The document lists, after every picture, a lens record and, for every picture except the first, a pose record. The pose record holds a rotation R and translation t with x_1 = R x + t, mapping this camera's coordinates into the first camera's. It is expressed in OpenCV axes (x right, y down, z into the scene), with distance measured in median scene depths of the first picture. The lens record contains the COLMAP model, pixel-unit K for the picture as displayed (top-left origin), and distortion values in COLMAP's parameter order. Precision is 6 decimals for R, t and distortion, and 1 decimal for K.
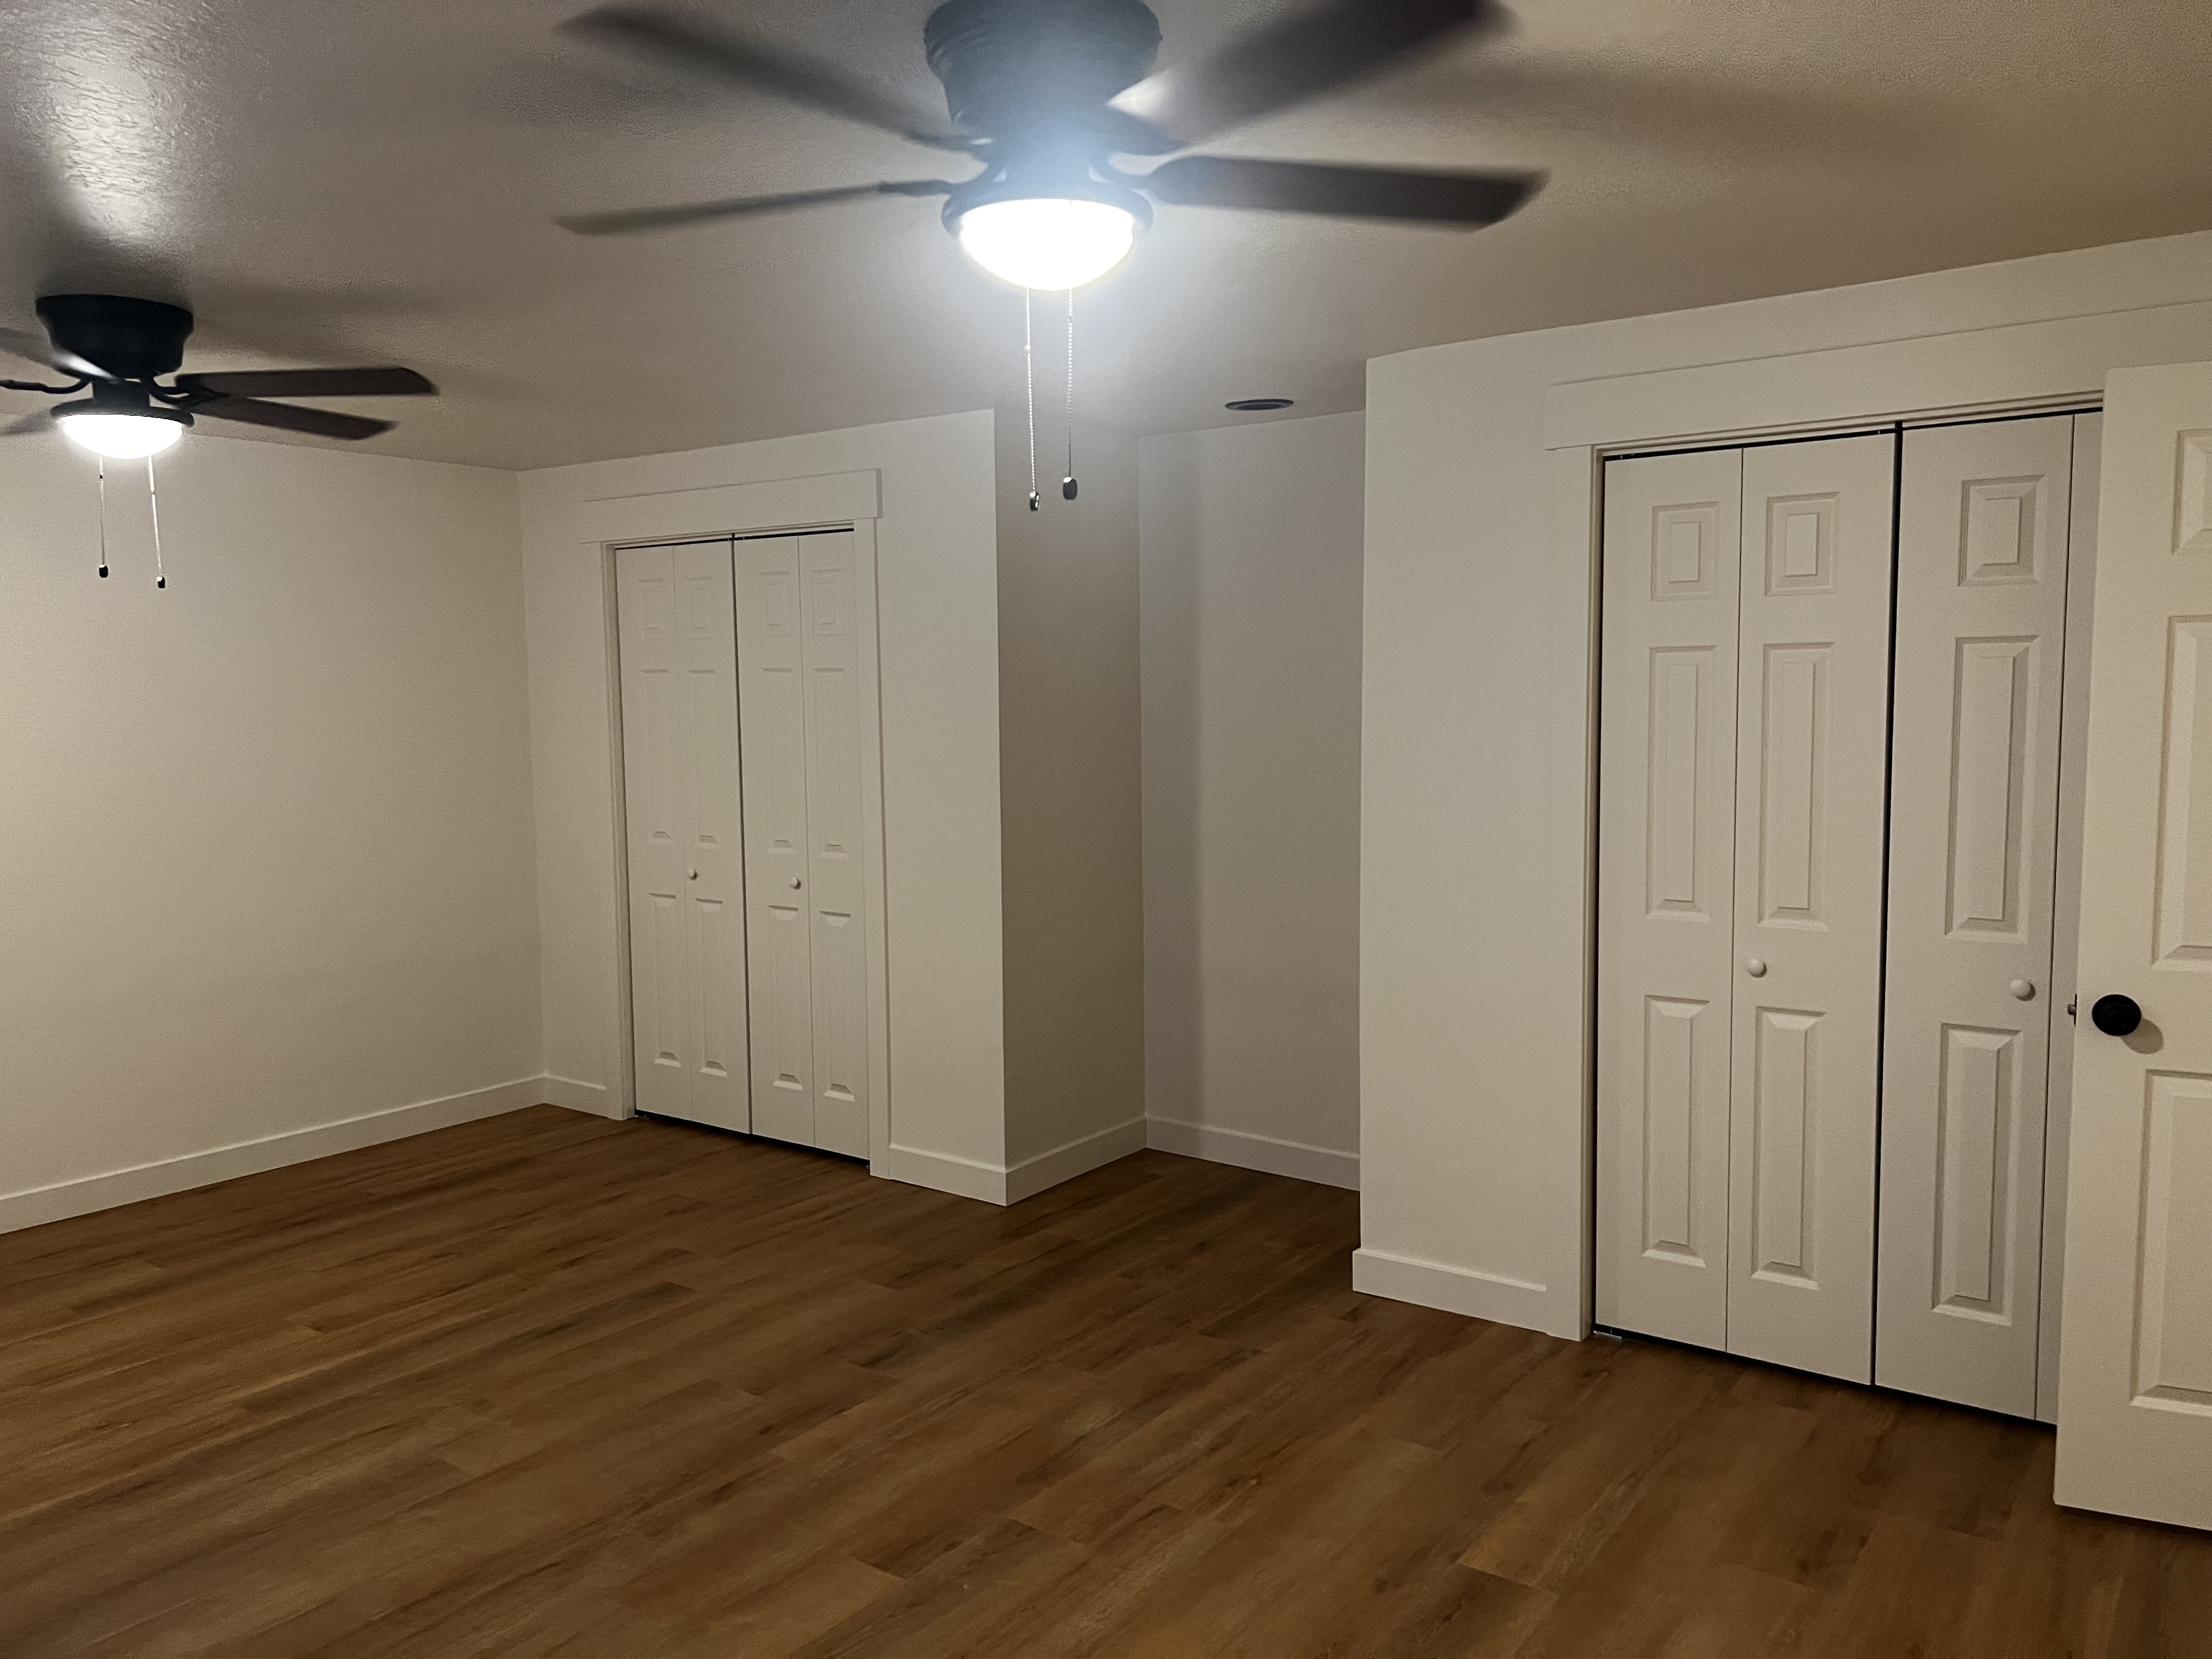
lens RADIAL K [[1653.6, 0, 1106.0], [0, 1653.6, 829.5], [0, 0, 1]] dist [0.024844, -0.009548]
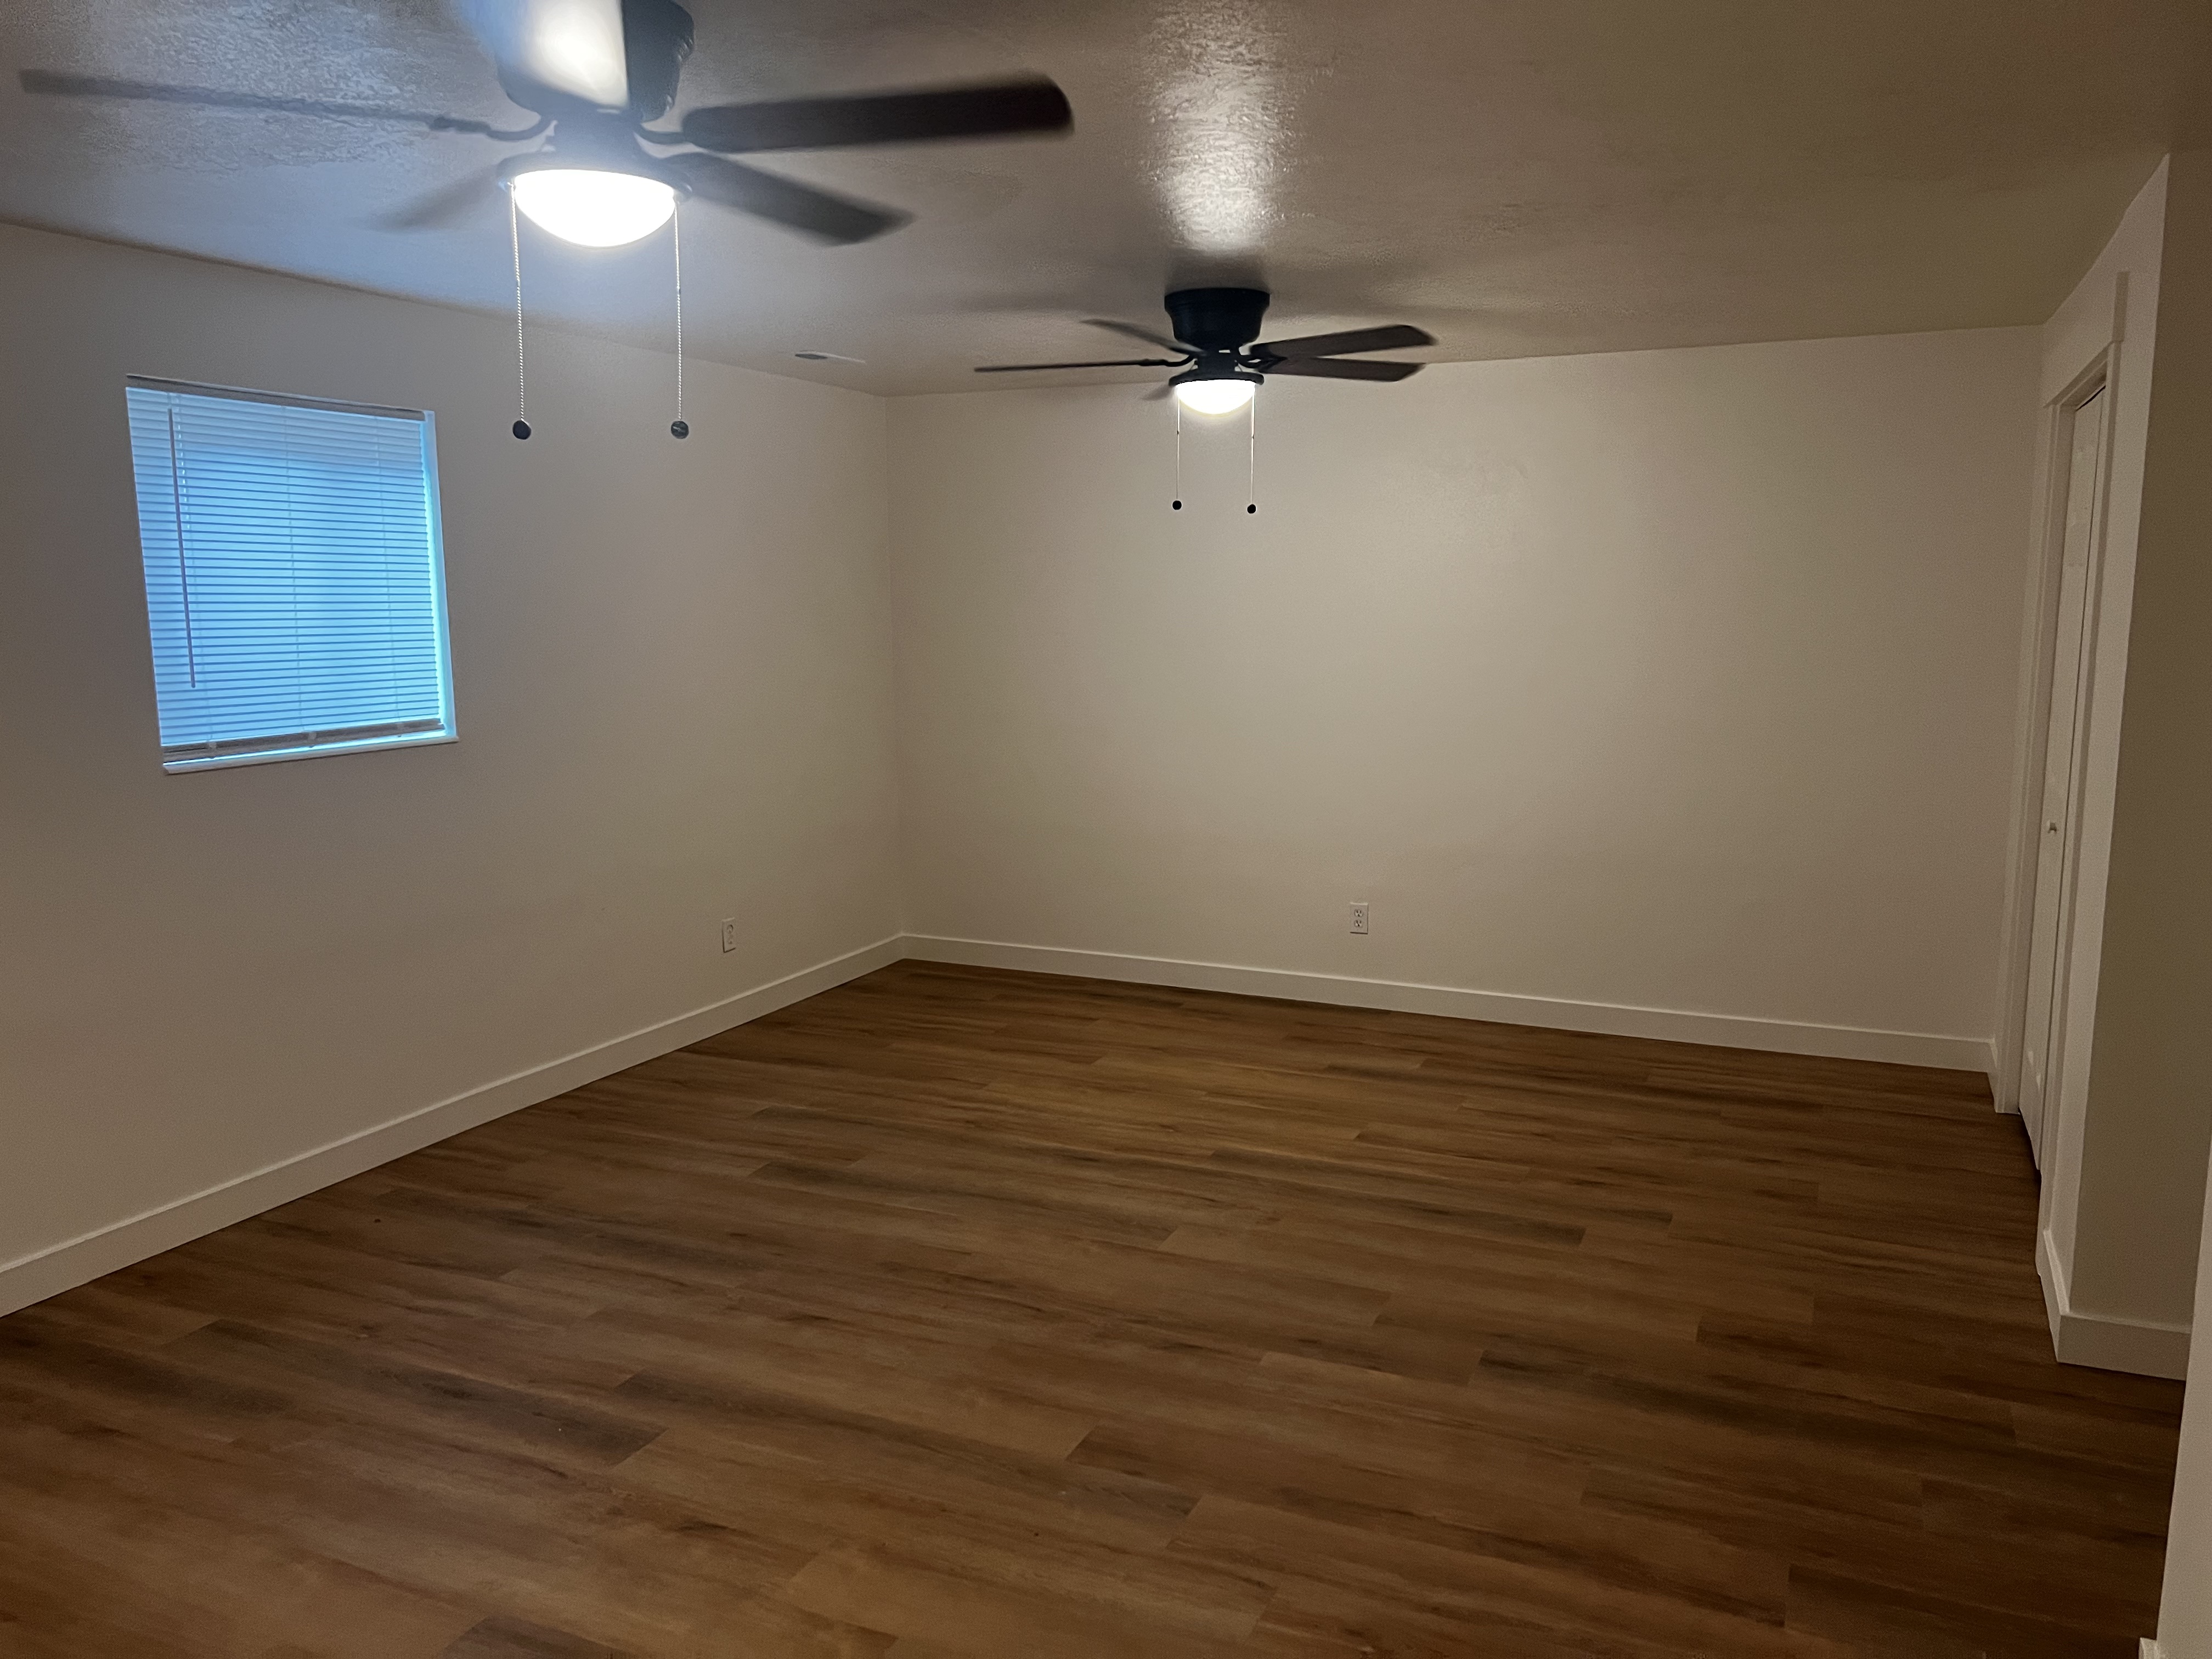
lens RADIAL K [[1653.5, 0, 1124.4], [0, 1653.5, 836.0], [0, 0, 1]] dist [0.030337, -0.019718]
pose [[0.220170, 0.153953, -0.963236, 0.654636], [-0.087012, 0.986630, 0.137804, -0.066317], [0.971573, 0.053473, 0.230622, 0.605650]]
